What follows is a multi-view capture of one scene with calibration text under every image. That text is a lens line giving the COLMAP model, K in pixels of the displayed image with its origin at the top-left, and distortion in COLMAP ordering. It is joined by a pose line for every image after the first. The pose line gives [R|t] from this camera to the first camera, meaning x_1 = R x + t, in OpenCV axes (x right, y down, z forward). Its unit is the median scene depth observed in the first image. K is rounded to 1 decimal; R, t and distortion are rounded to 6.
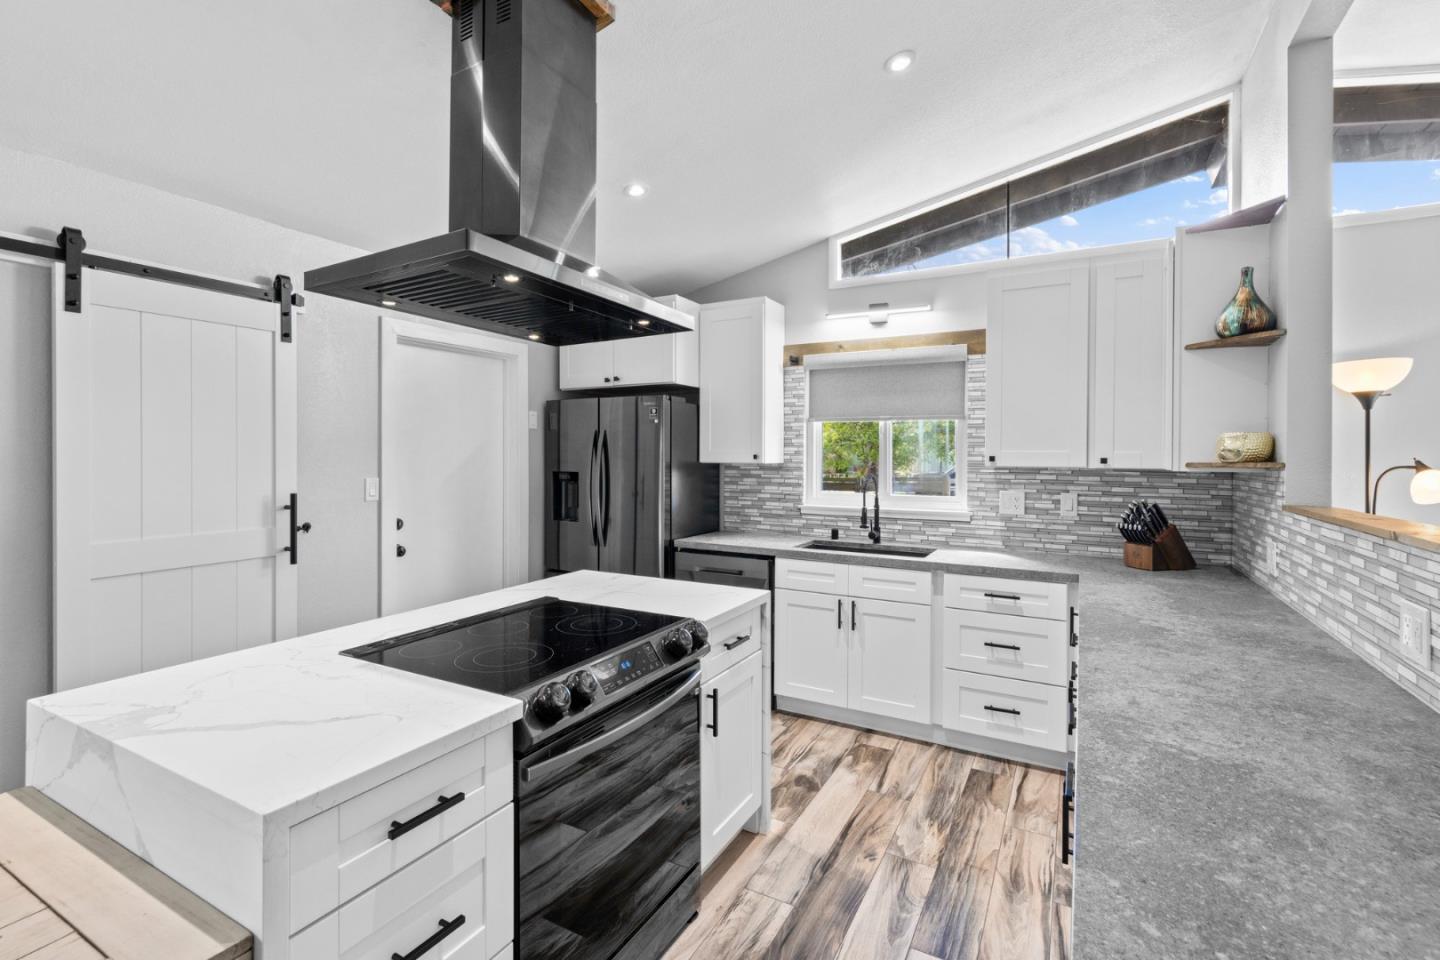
lens RADIAL K [[654.4, 0, 715.9], [0, 654.4, 459.6], [0, 0, 1]] dist [0.005560, -0.001030]
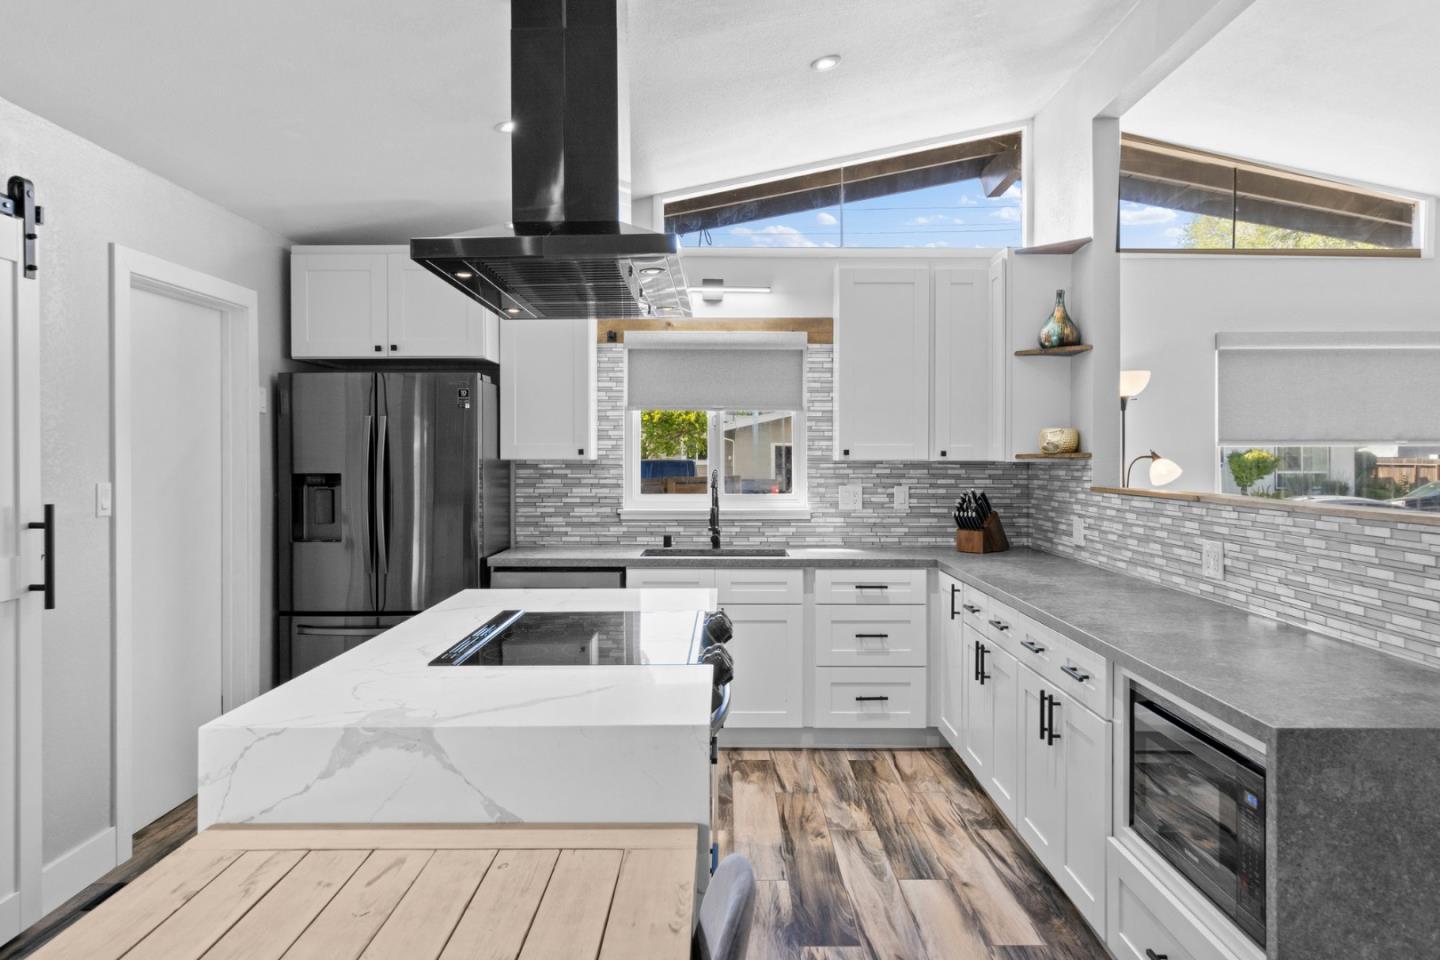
lens RADIAL K [[962.2, 0, 730.3], [0, 962.2, 466.9], [0, 0, 1]] dist [0.002440, 0.003724]
pose [[0.871108, -0.009398, 0.491002, -0.458786], [0.007453, 0.999955, 0.005915, 0.011053], [-0.491035, -0.001493, 0.871139, -0.183558]]
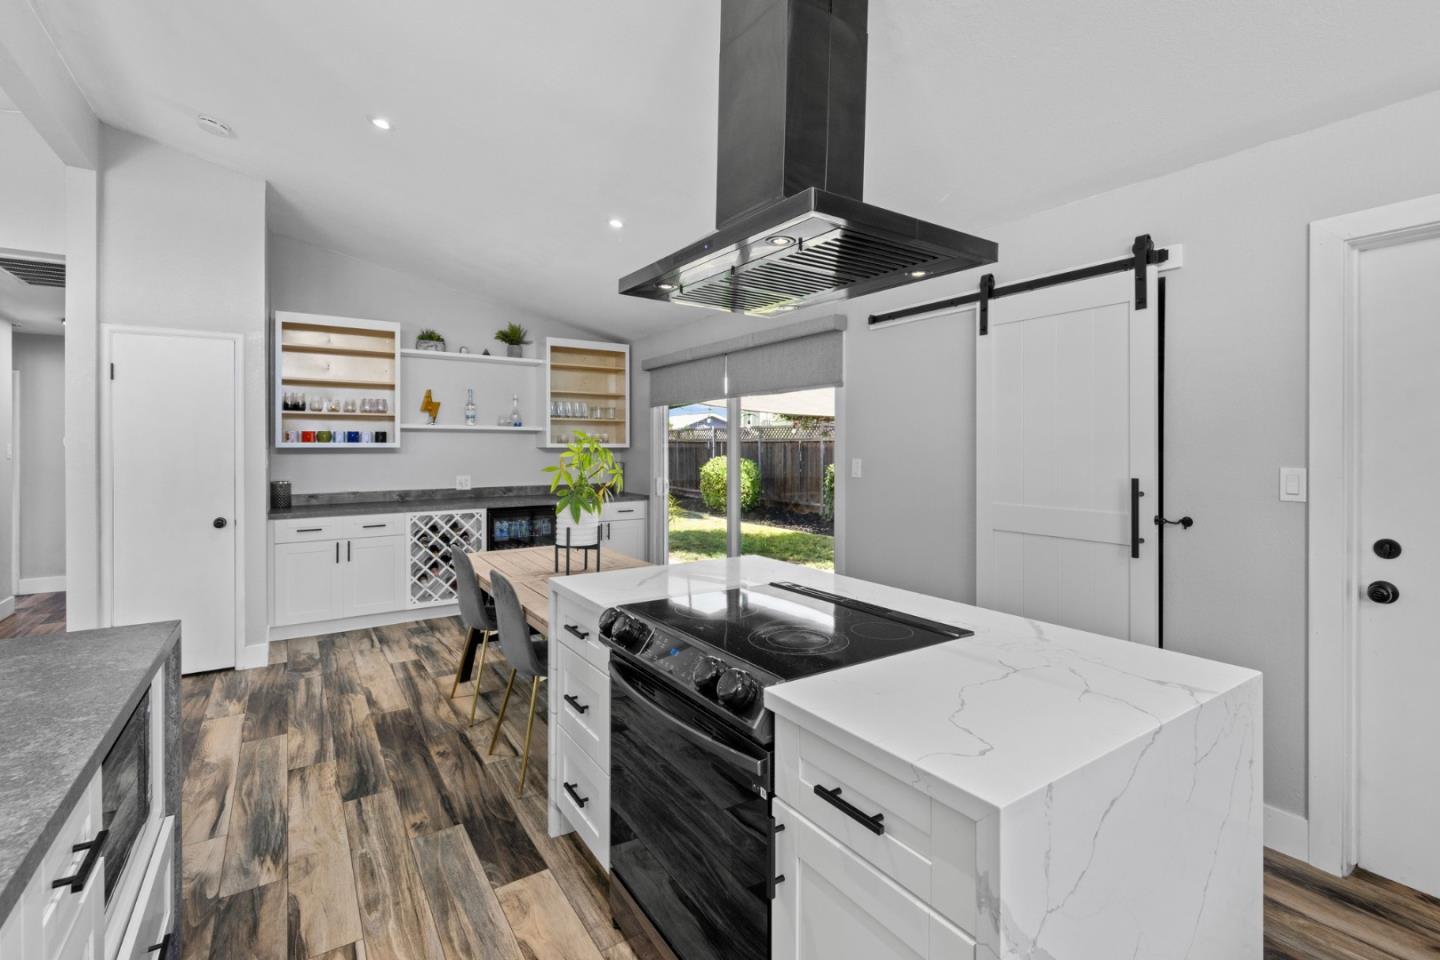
lens RADIAL K [[654.4, 0, 724.8], [0, 654.4, 445.7], [0, 0, 1]] dist [0.005560, -0.001030]
pose [[-0.458283, -0.003743, -0.888798, 0.357385], [-0.009294, 0.999957, 0.000581, 0.010618], [0.888758, 0.008527, -0.458298, 0.804555]]
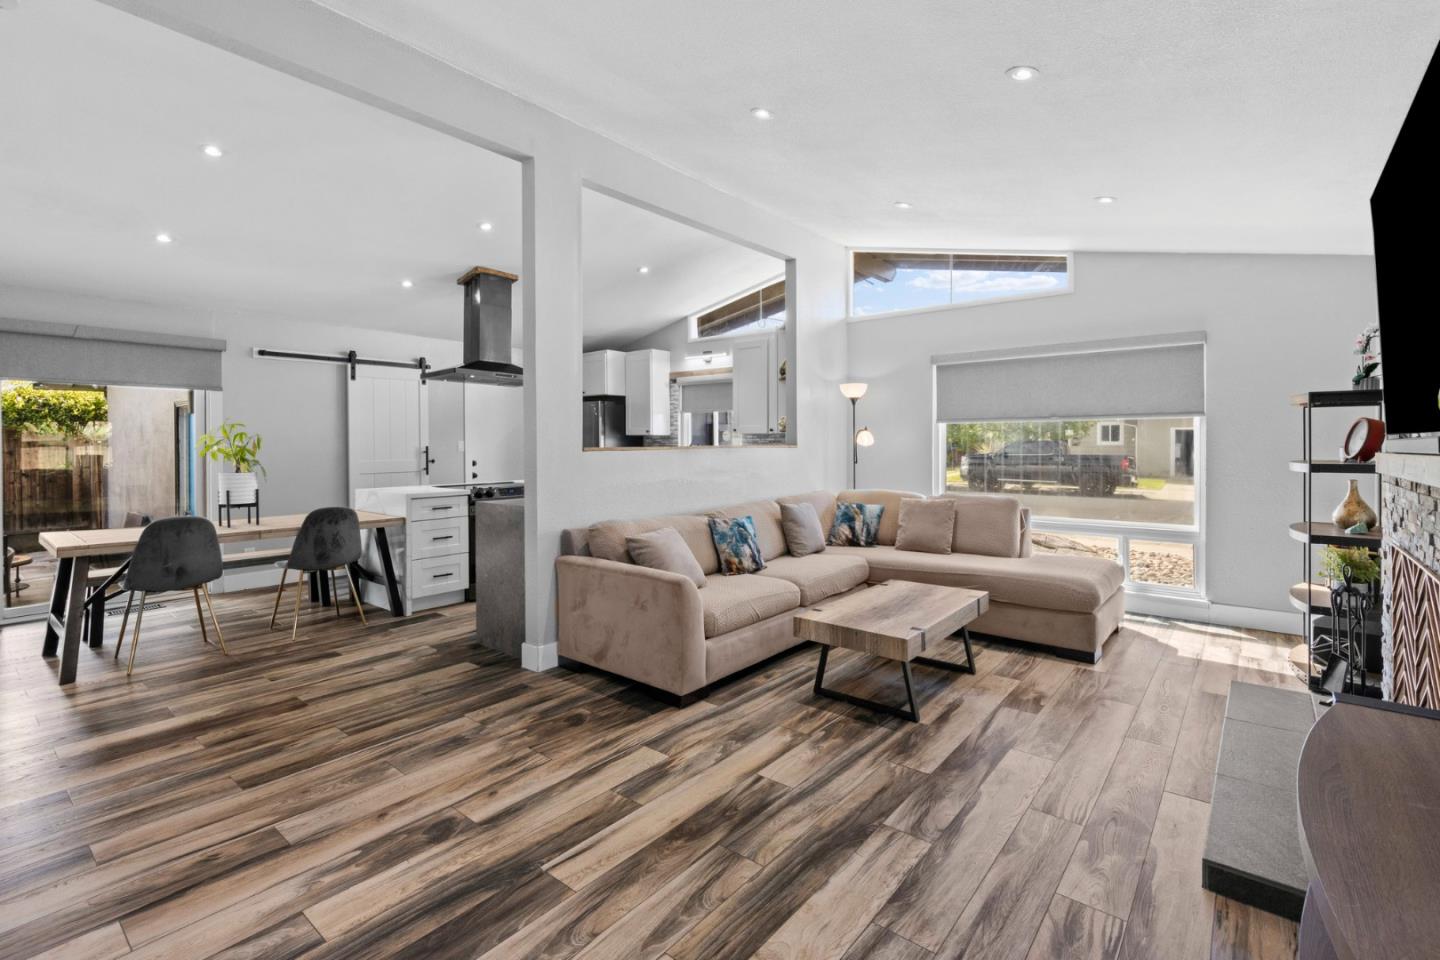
lens RADIAL K [[654.4, 0, 744.6], [0, 654.4, 443.8], [0, 0, 1]] dist [0.005560, -0.001030]
pose [[0.986526, -0.007241, -0.163442, 0.820917], [0.006294, 0.999960, -0.006311, 0.057265], [0.163482, 0.005198, 0.986533, -1.079783]]
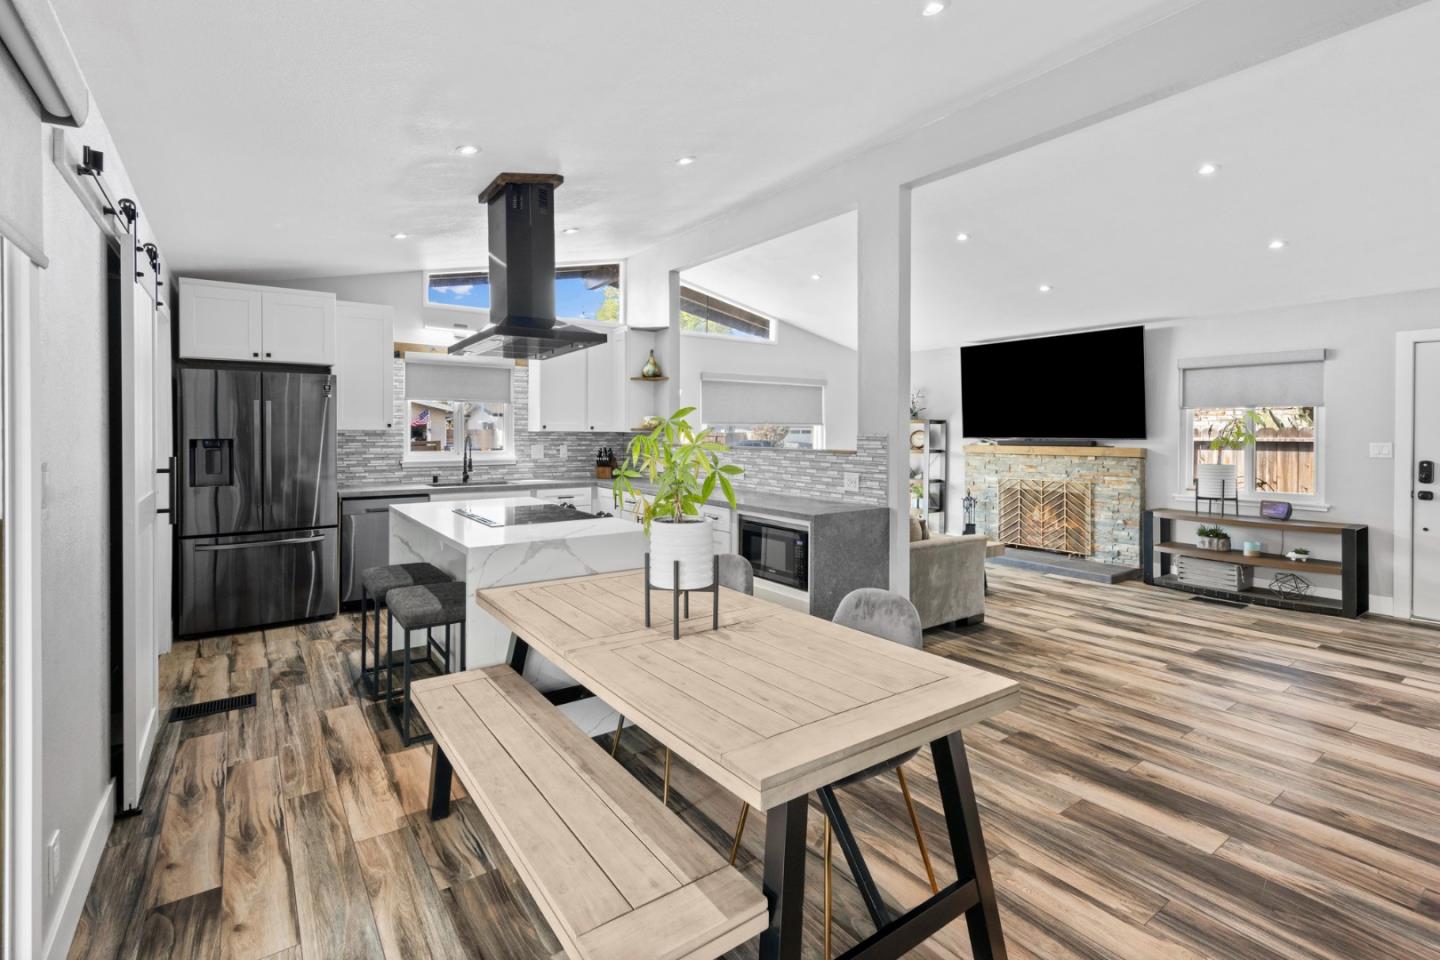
lens RADIAL K [[654.4, 0, 689.0], [0, 654.4, 439.2], [0, 0, 1]] dist [0.005560, -0.001030]
pose [[0.448024, -0.013560, 0.893919, -1.068808], [0.004832, 0.999907, 0.012746, 0.012123], [-0.894009, -0.001391, 0.448047, -0.186188]]
